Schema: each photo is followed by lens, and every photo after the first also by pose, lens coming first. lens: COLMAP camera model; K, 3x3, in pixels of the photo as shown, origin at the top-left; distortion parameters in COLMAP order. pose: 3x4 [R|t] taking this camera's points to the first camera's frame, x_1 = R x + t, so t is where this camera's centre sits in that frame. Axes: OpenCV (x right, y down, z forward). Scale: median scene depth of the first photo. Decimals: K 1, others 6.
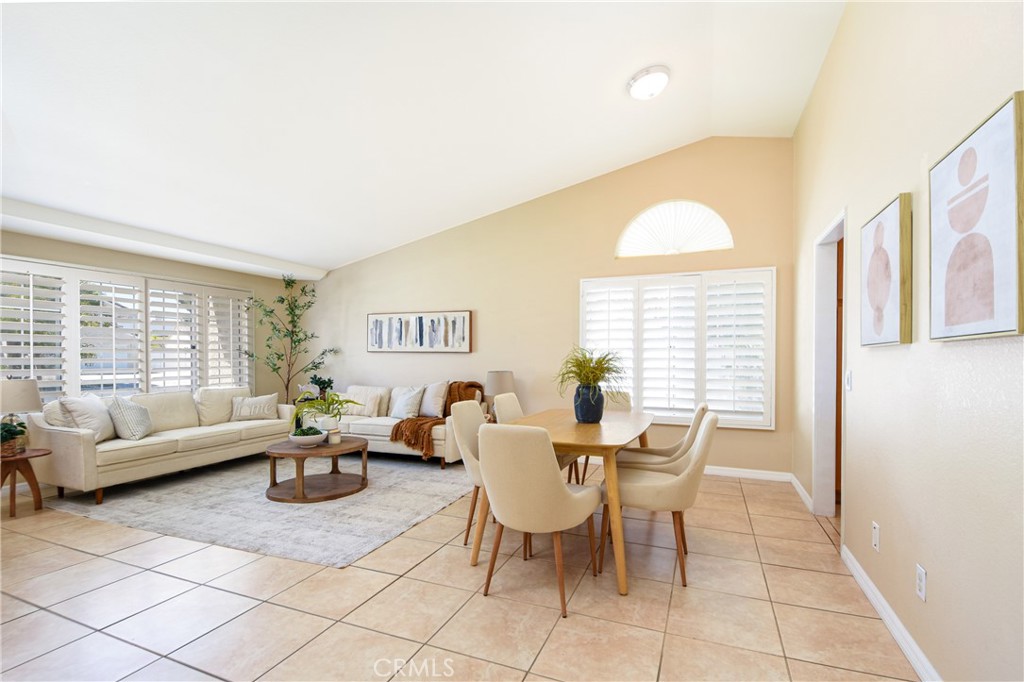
lens RADIAL K [[470.5, 0, 514.9], [0, 470.5, 361.7], [0, 0, 1]] dist [0.000486, -0.000260]
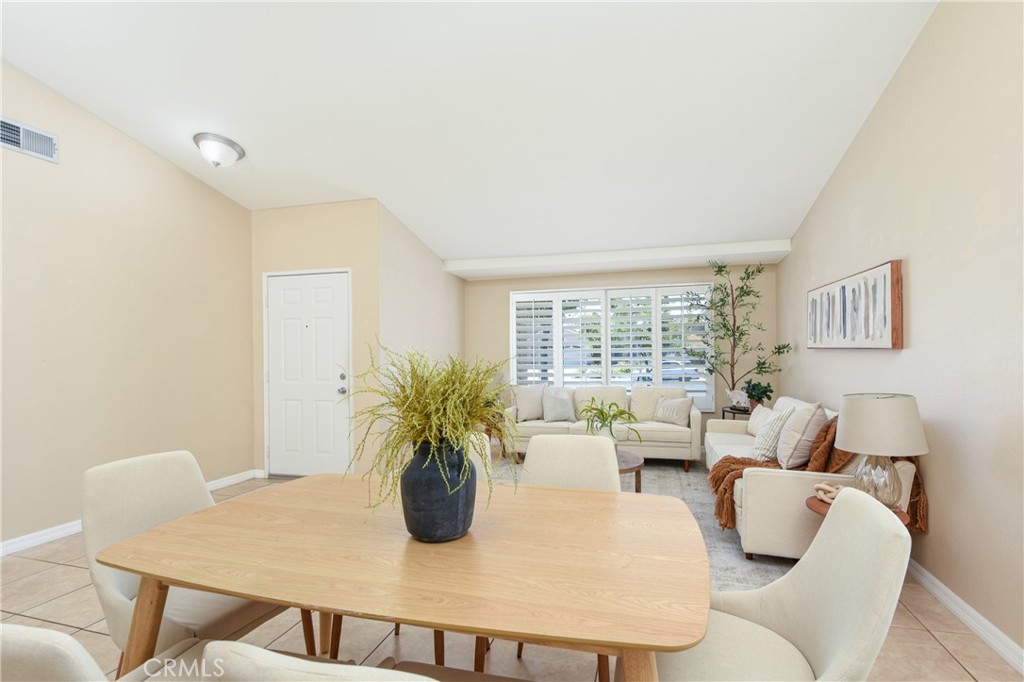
lens RADIAL K [[466.9, 0, 513.4], [0, 466.9, 360.1], [0, 0, 1]] dist [0.039089, -0.000069]
pose [[0.119002, 0.014967, -0.992781, 0.324610], [-0.001288, 0.999888, 0.014920, -0.015766], [0.992893, -0.000497, 0.119008, 0.565478]]
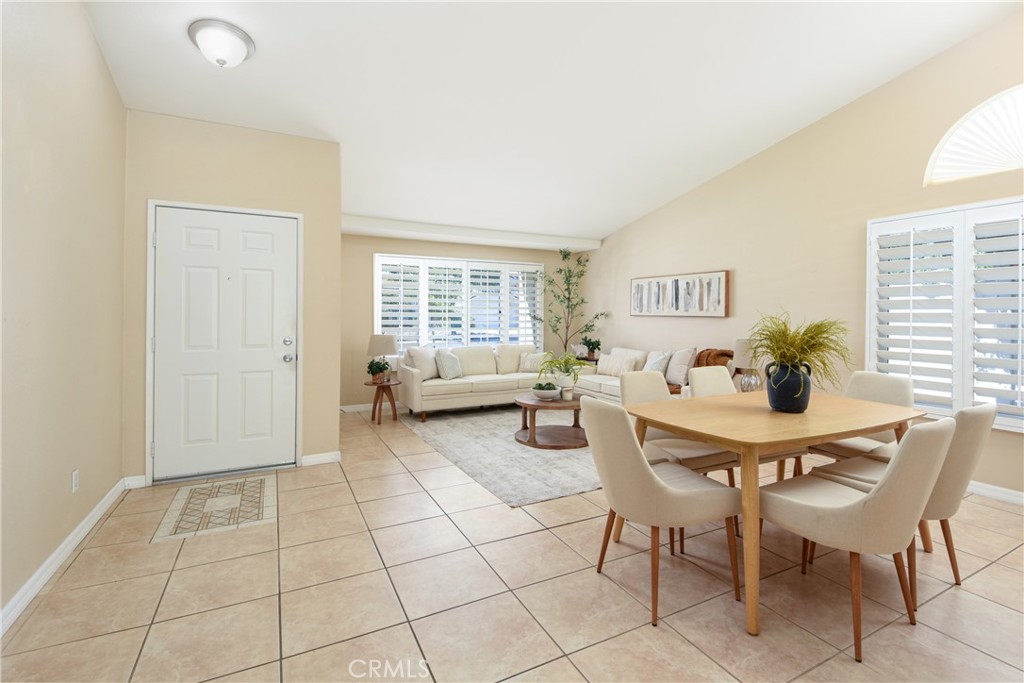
lens RADIAL K [[466.5, 0, 512.4], [0, 466.5, 322.1], [0, 0, 1]] dist [-0.000219, -0.000165]
pose [[0.759807, 0.011381, -0.650049, 0.171394], [-0.011312, 0.999927, 0.004285, -0.009175], [0.650051, 0.004098, 0.759880, 0.059789]]
